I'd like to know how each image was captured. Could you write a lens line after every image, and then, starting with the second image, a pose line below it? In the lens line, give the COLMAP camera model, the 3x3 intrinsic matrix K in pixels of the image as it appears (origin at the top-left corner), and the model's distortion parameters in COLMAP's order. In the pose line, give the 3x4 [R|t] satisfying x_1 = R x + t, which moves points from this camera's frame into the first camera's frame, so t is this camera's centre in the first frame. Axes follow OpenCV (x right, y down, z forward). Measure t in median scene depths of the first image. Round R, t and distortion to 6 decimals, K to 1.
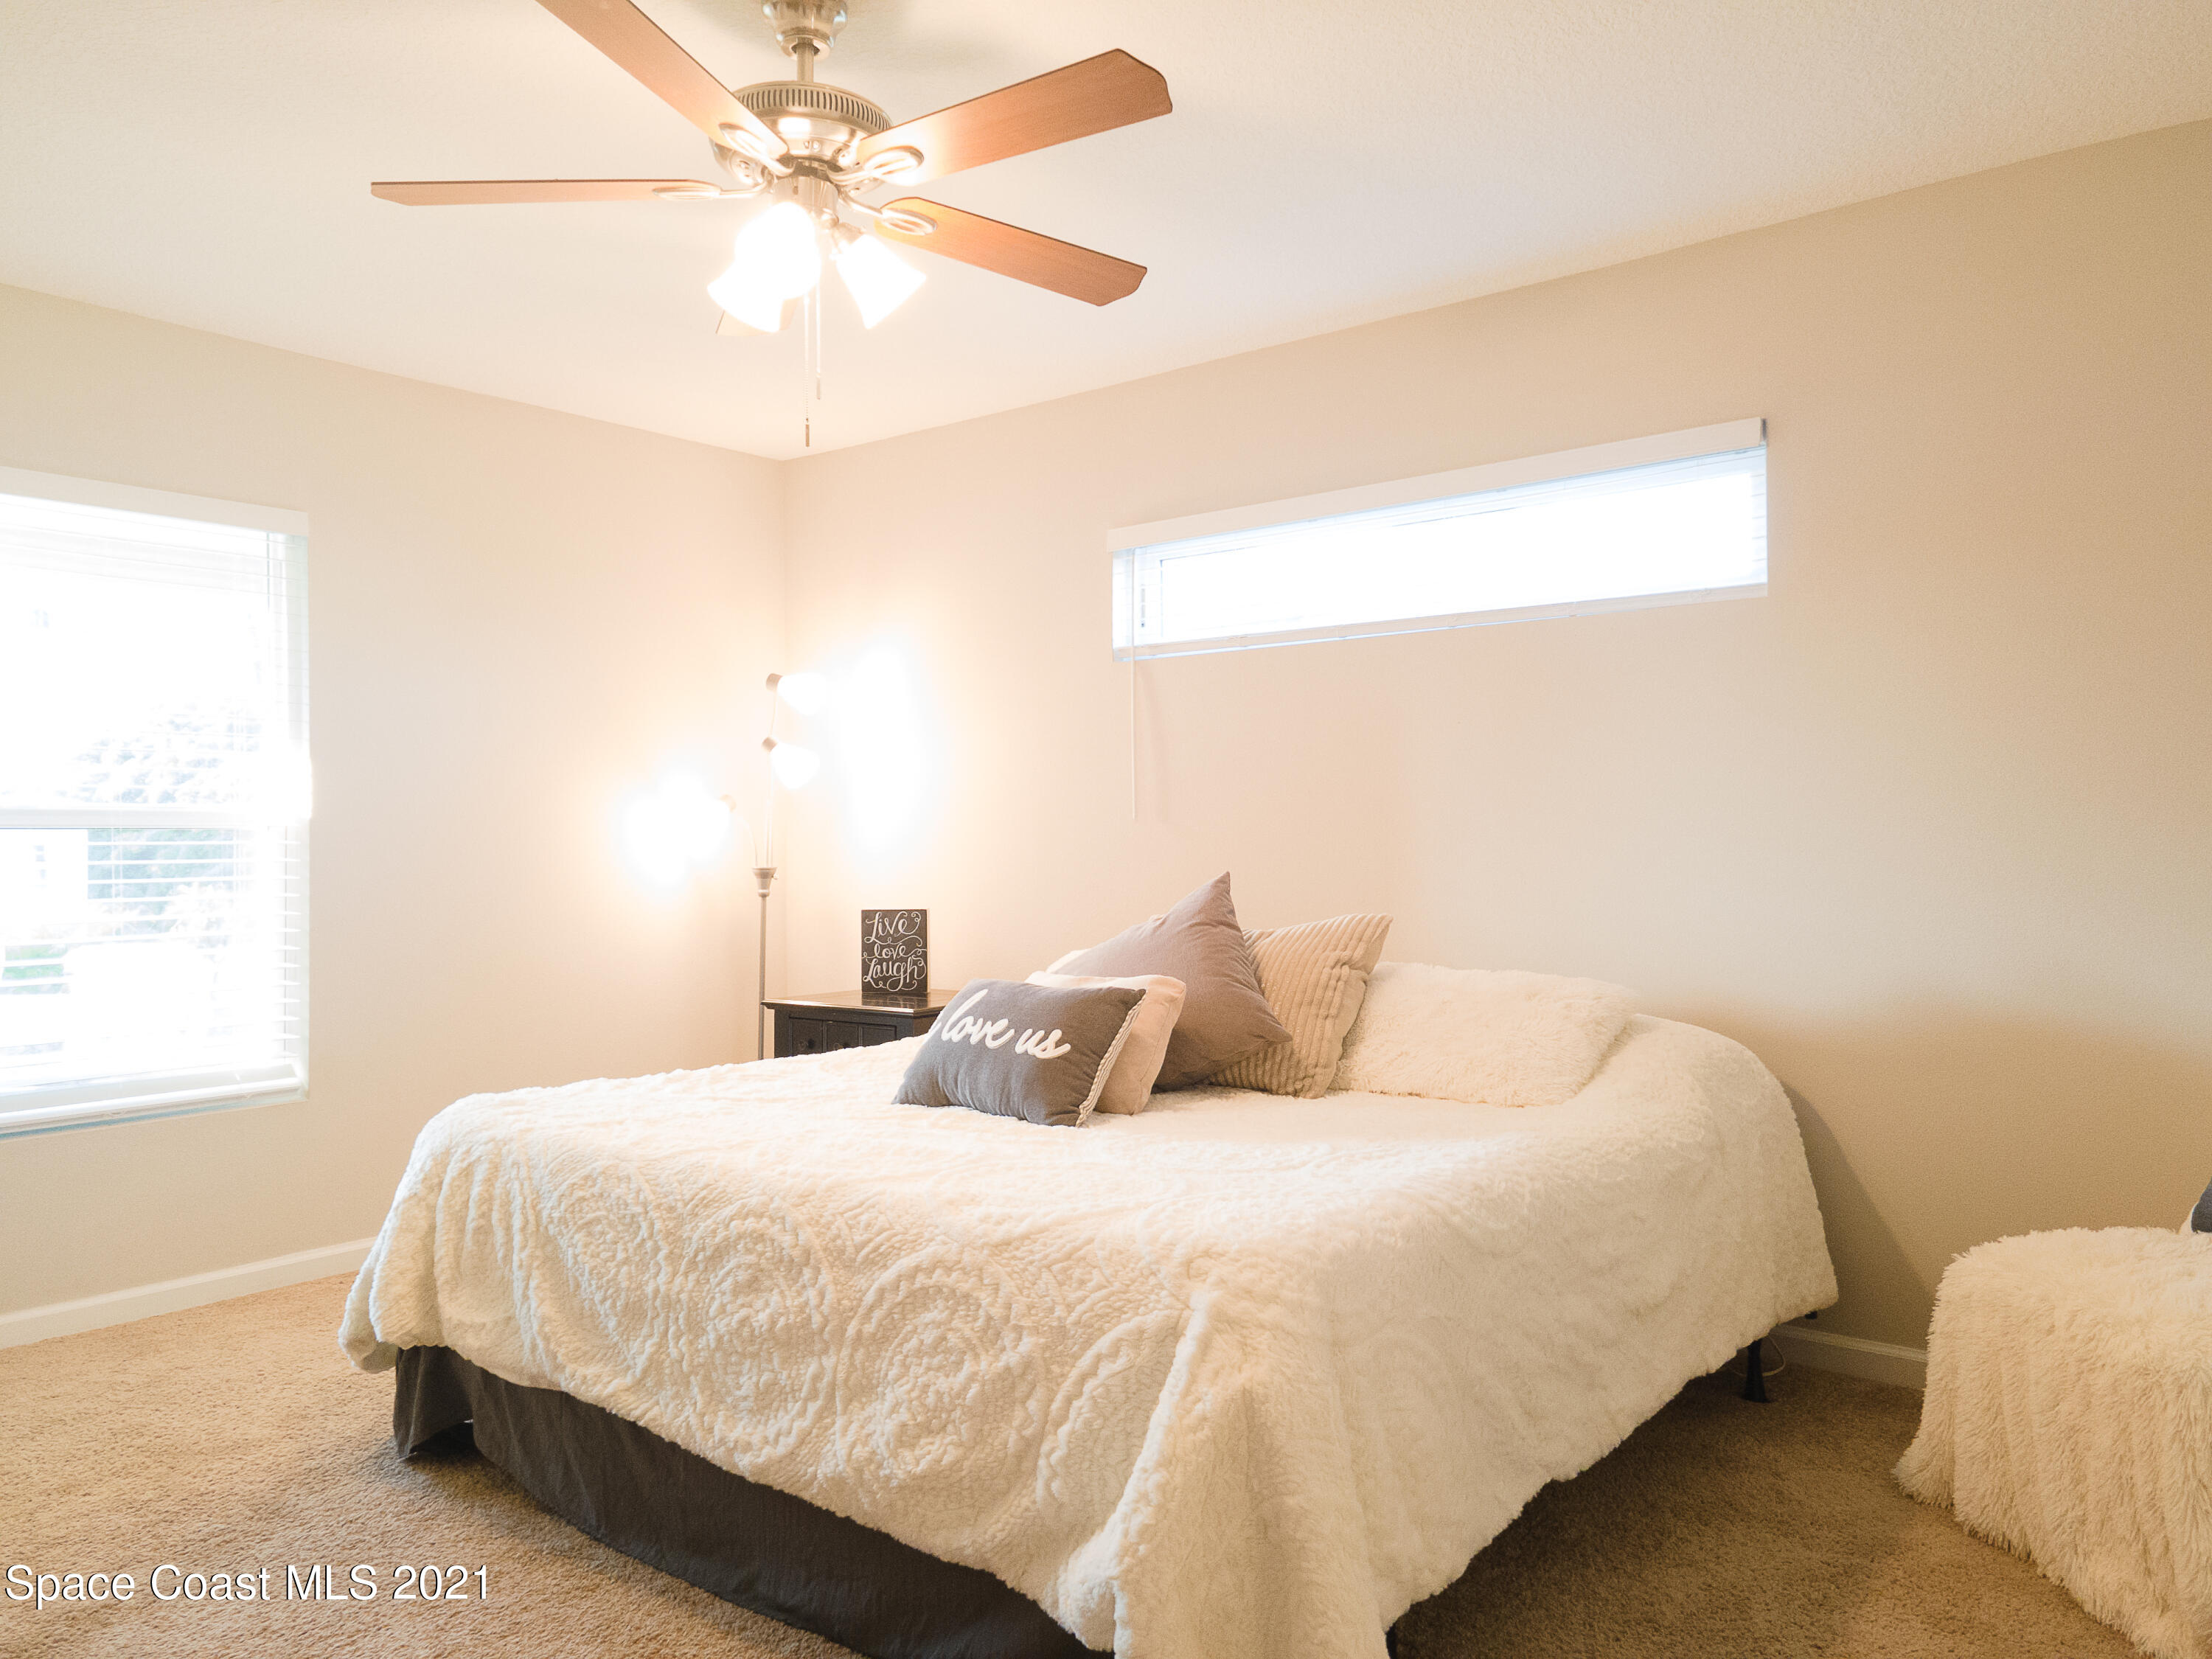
lens RADIAL K [[1616.8, 0, 1113.1], [0, 1616.8, 806.8], [0, 0, 1]] dist [0.006044, 0.034175]
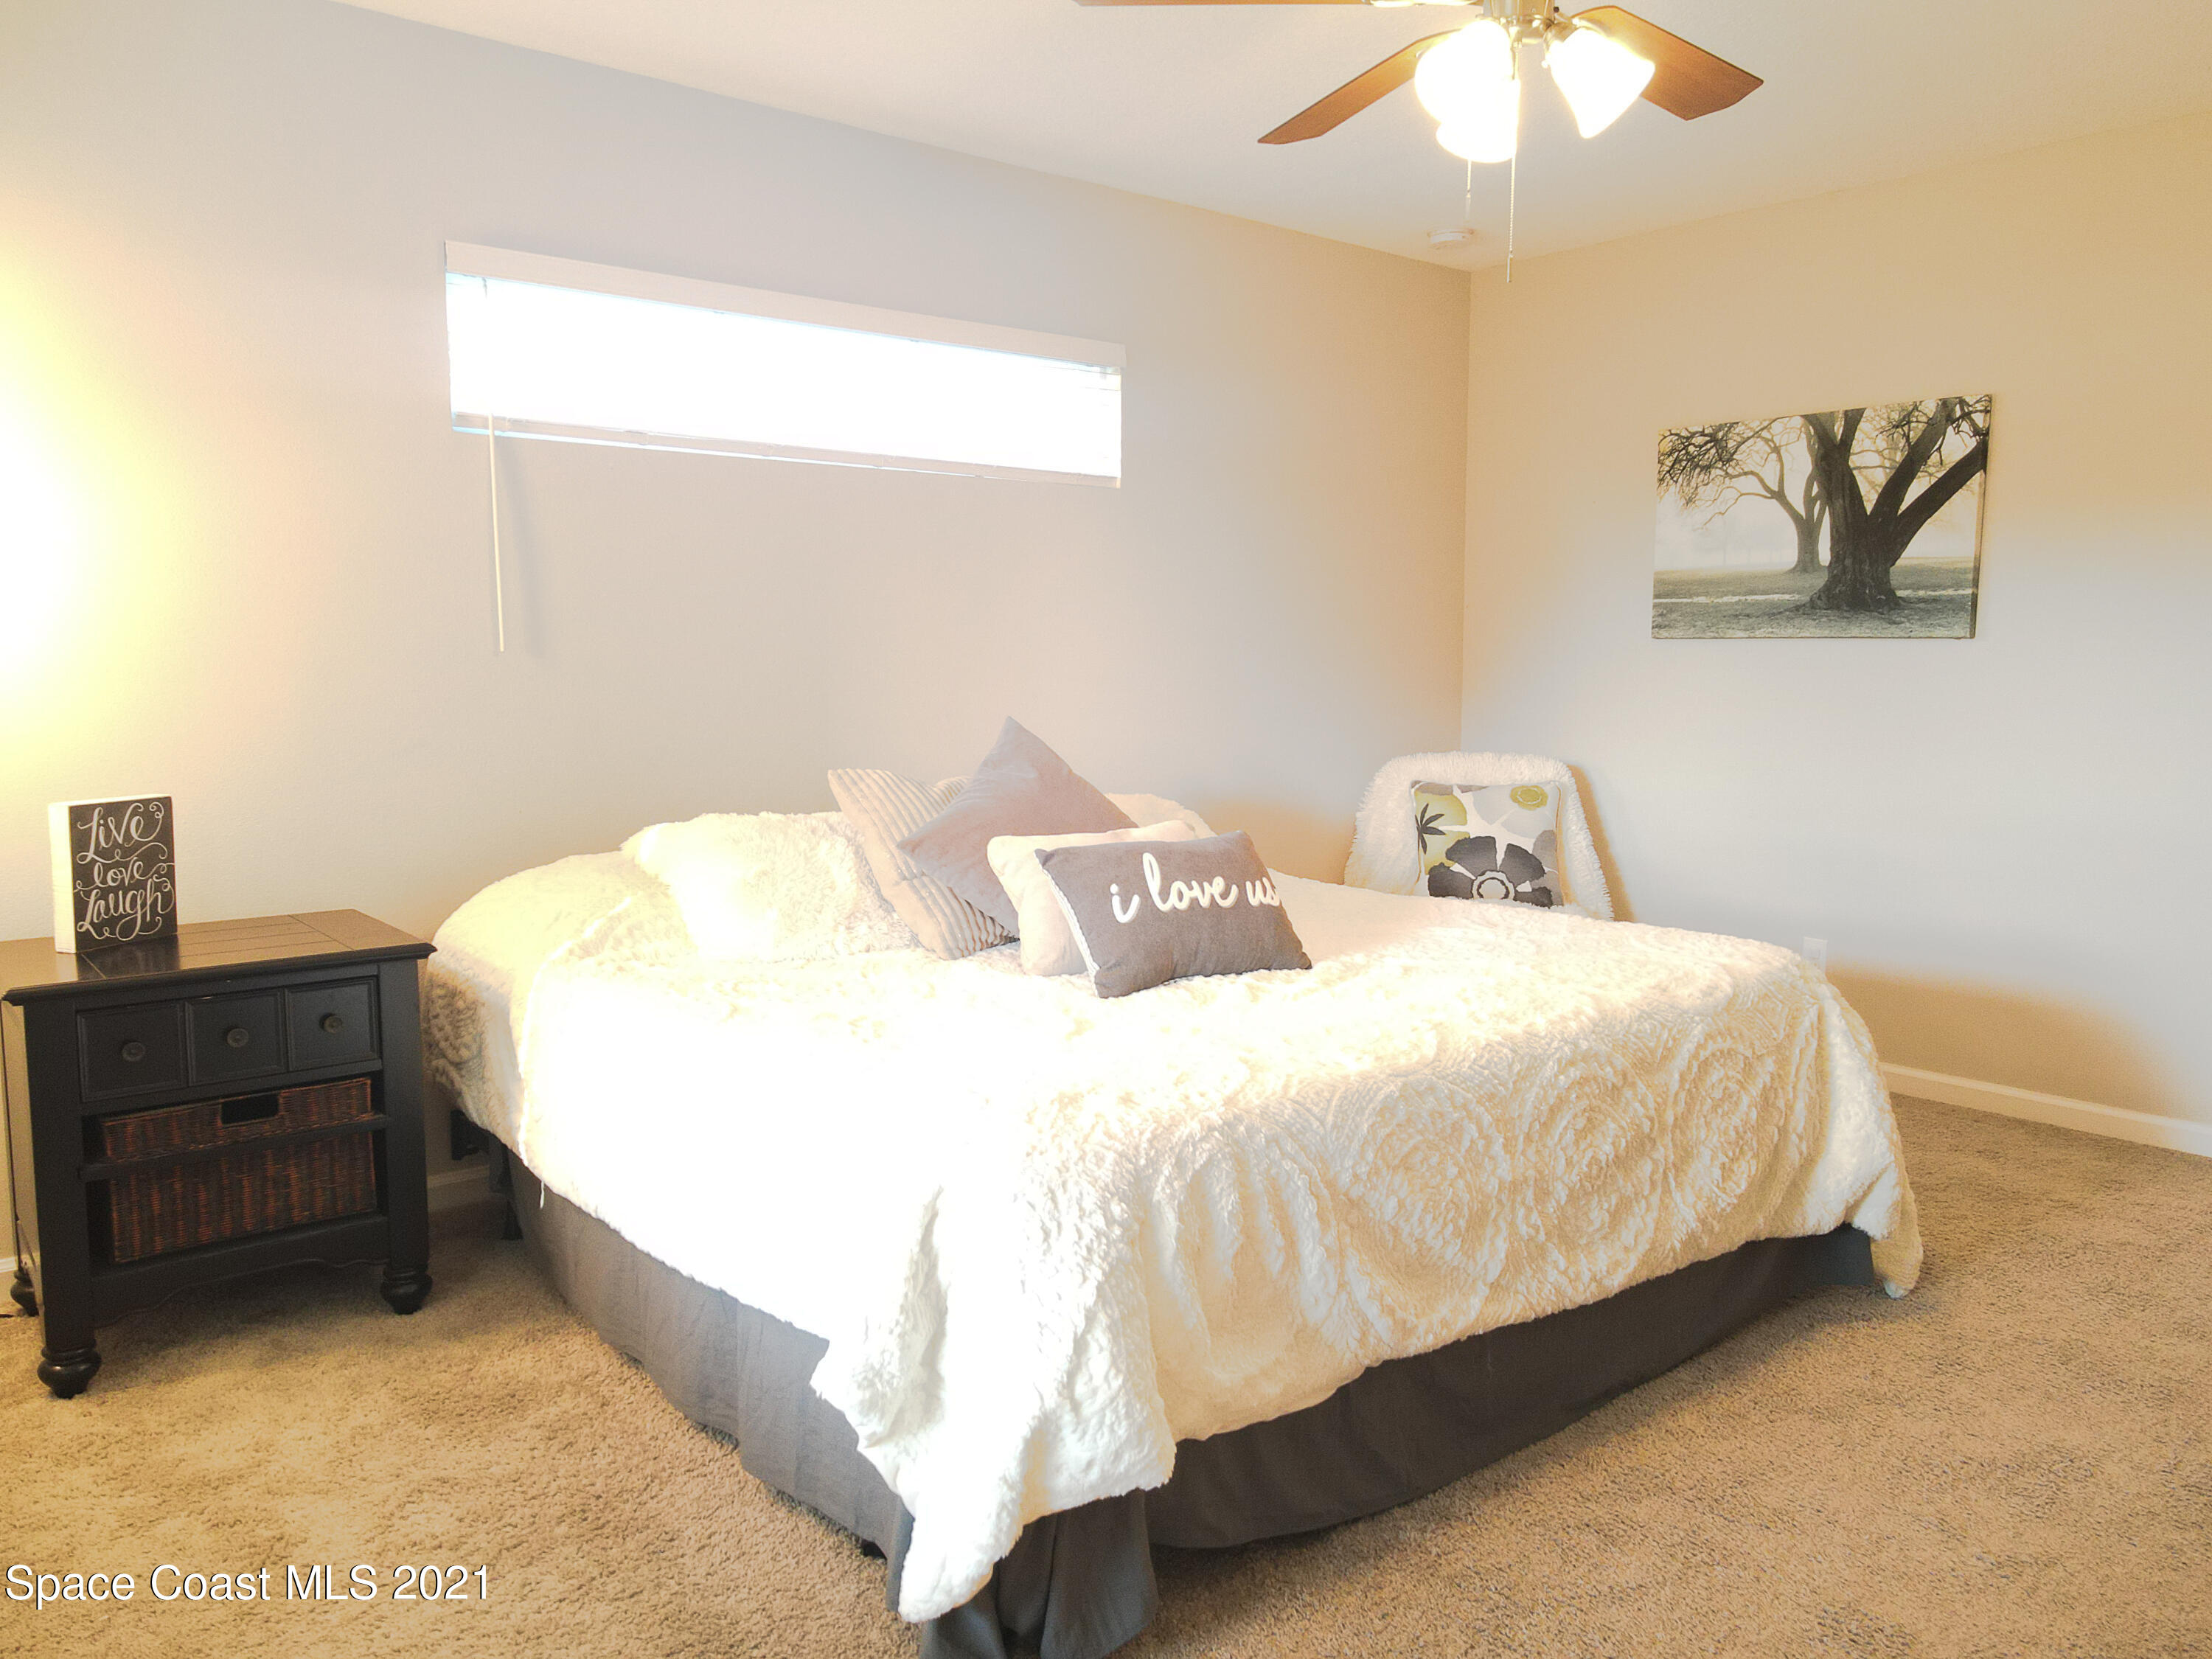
lens RADIAL K [[1616.8, 0, 1113.0], [0, 1616.8, 806.7], [0, 0, 1]] dist [0.006044, 0.034175]
pose [[0.217527, -0.084730, 0.972370, -1.201781], [-0.028078, 0.995270, 0.093007, 0.002457], [-0.975650, -0.047534, 0.214118, 1.015700]]
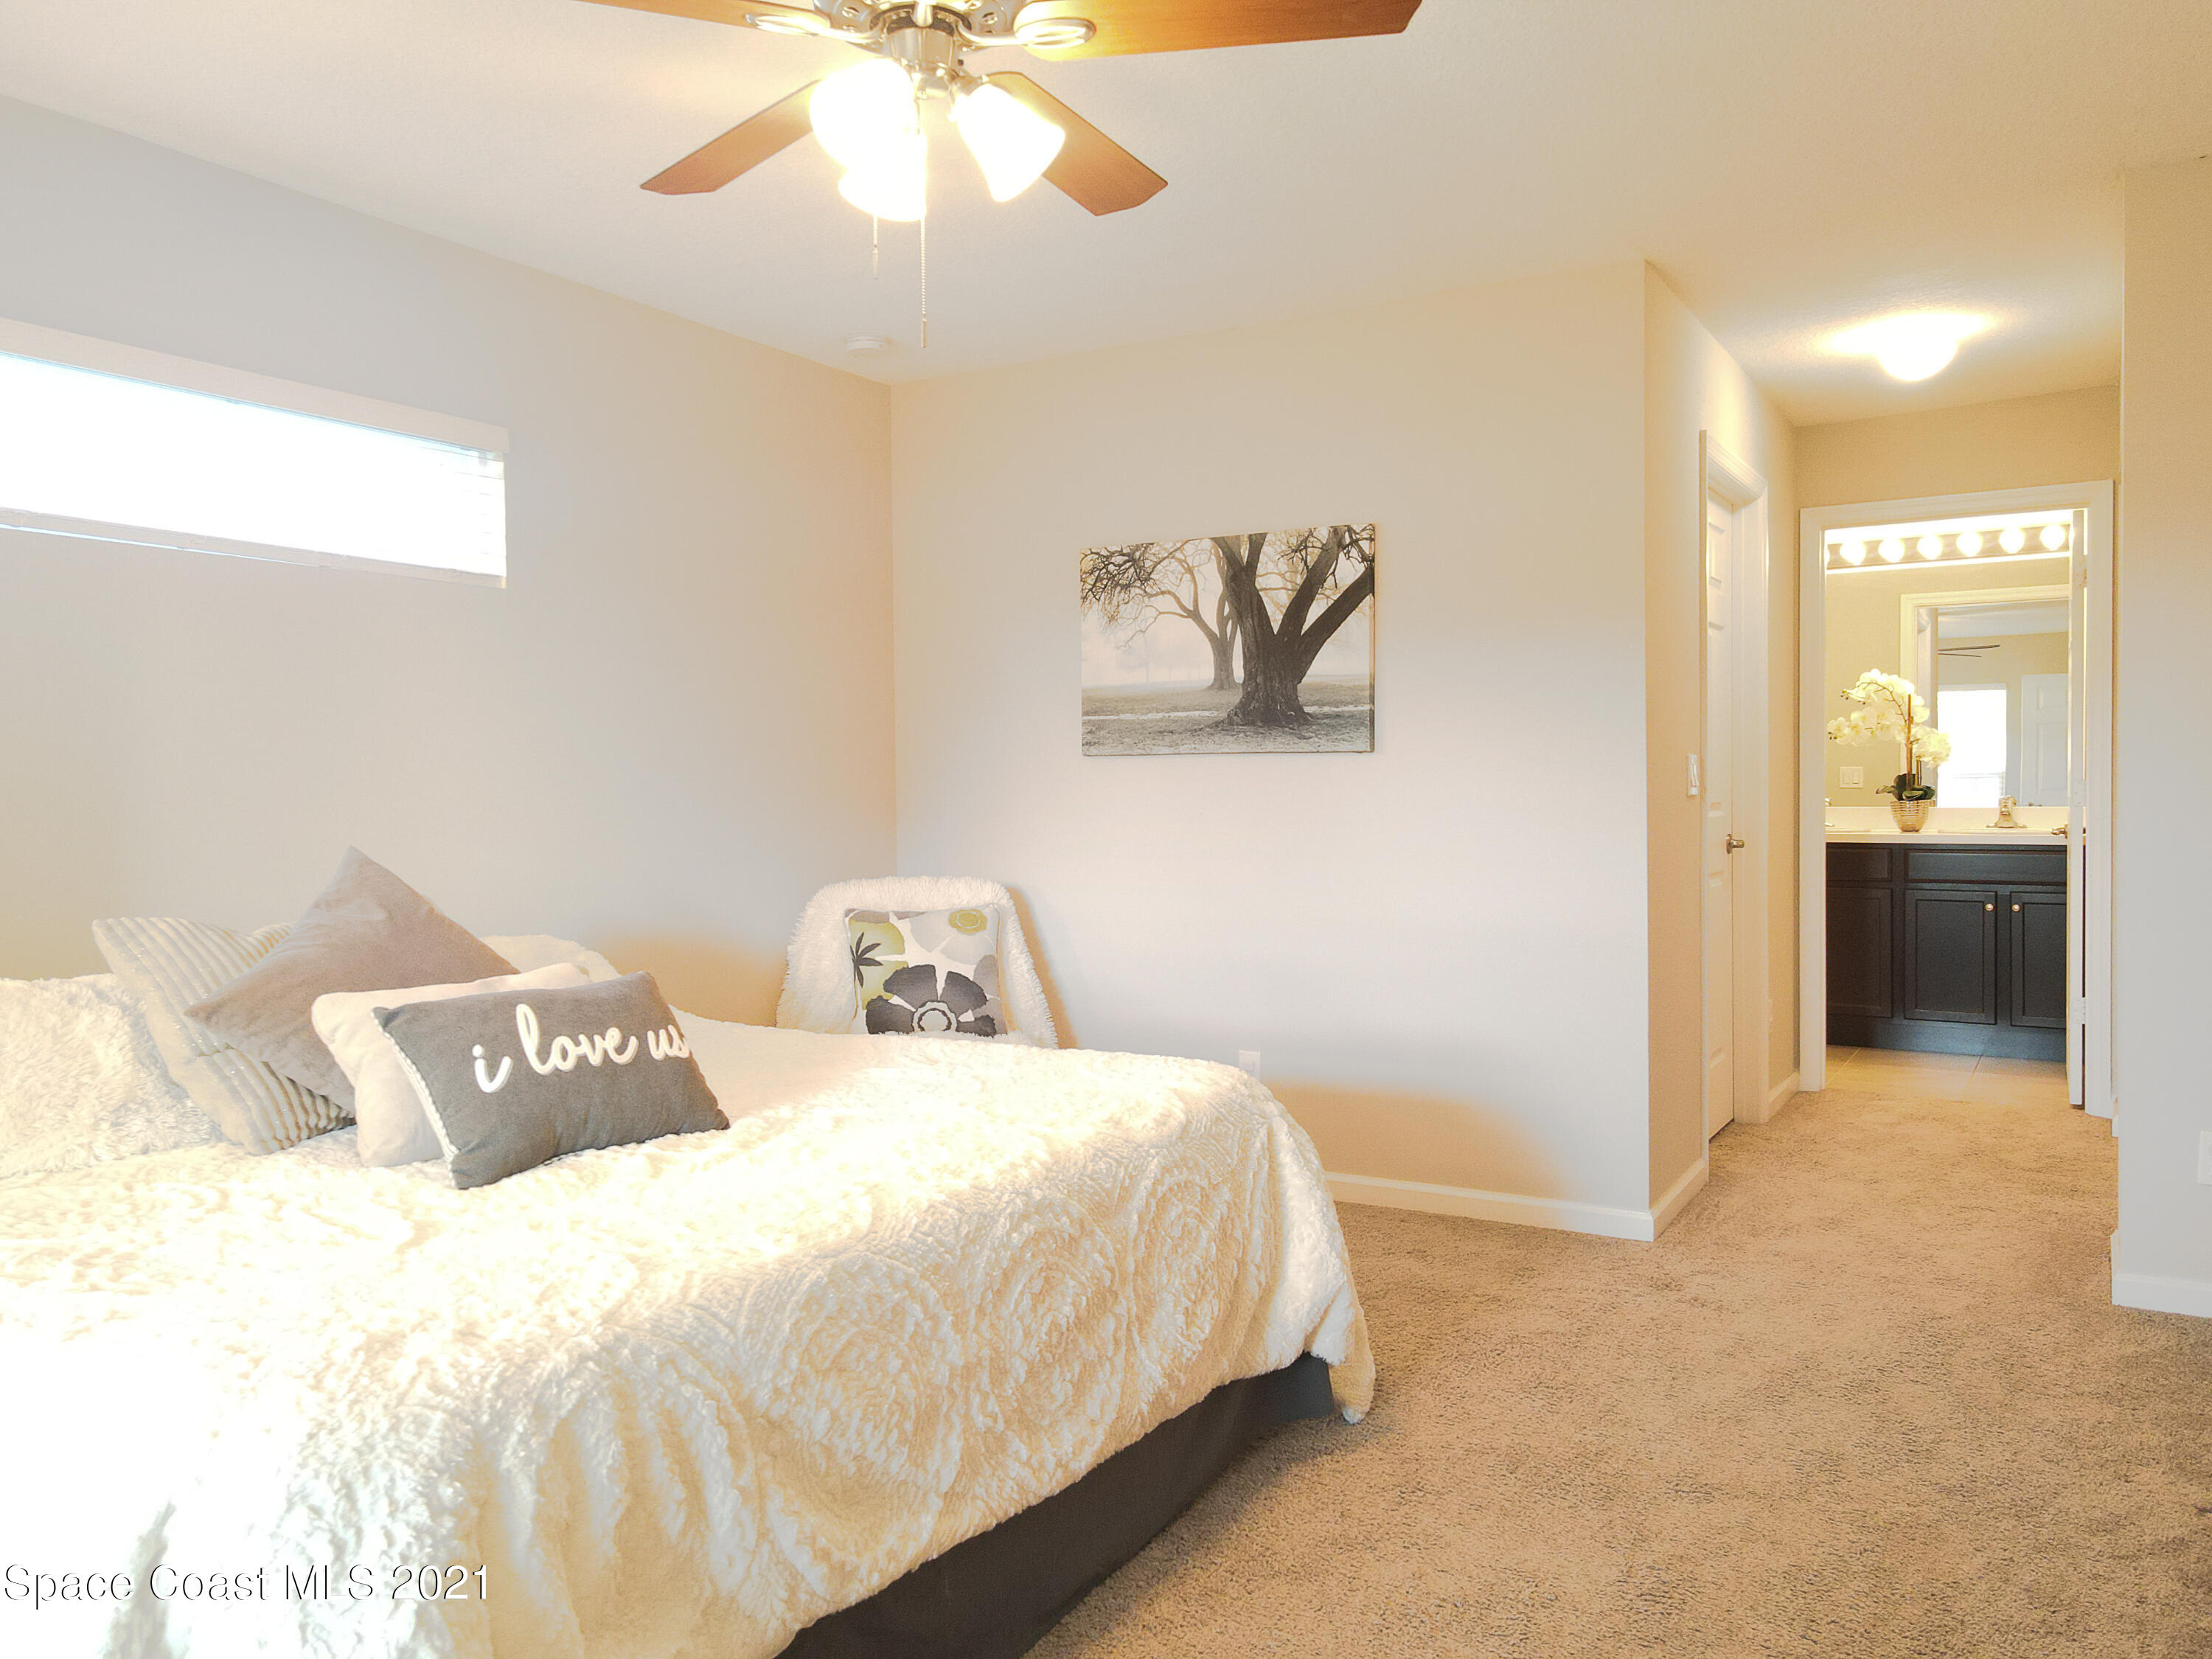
lens RADIAL K [[1616.8, 0, 1083.8], [0, 1616.8, 818.7], [0, 0, 1]] dist [0.006044, 0.034175]
pose [[-0.104957, -0.012091, 0.994403, -1.062587], [-0.012769, 0.999860, 0.010809, 0.017850], [-0.994395, -0.011563, -0.105097, 1.009392]]
